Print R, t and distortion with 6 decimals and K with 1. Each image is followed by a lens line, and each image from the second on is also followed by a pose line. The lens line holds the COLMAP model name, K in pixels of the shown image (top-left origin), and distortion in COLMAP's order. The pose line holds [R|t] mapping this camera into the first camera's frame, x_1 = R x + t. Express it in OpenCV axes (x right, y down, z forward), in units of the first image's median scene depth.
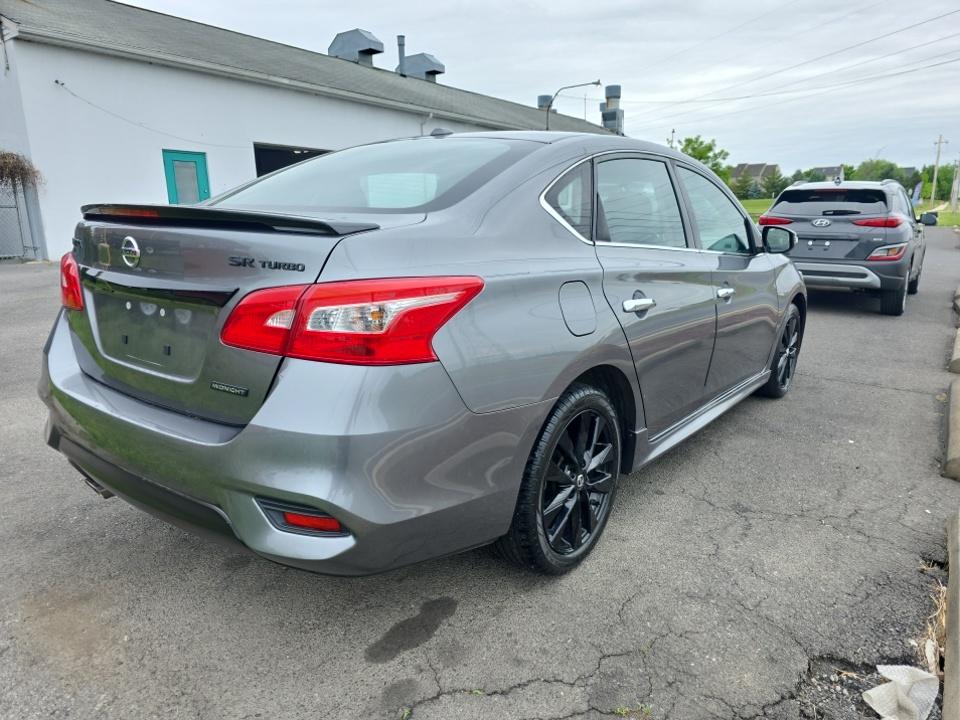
lens RADIAL K [[647.7, 0, 481.9], [0, 647.7, 354.4], [0, 0, 1]] dist [0.062650, -0.056697]
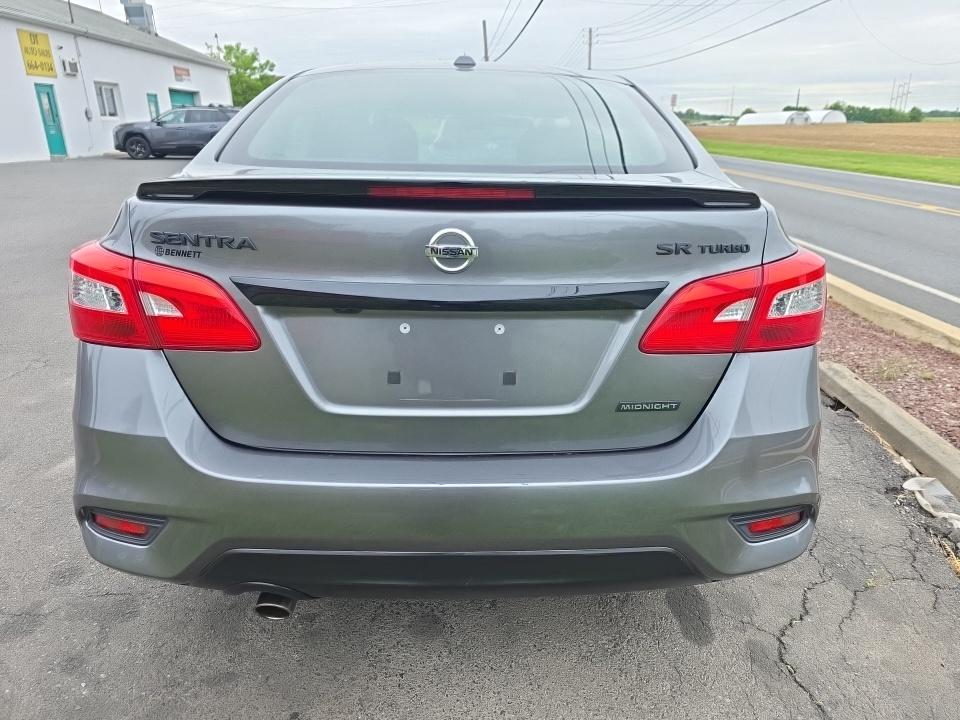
lens RADIAL K [[669.4, 0, 480.9], [0, 669.4, 339.3], [0, 0, 1]] dist [0.005355, 0.000186]
pose [[0.788445, -0.188582, 0.585484, -0.945571], [0.132202, 0.981552, 0.138125, -0.158896], [-0.600731, -0.031502, 0.798830, 0.429218]]
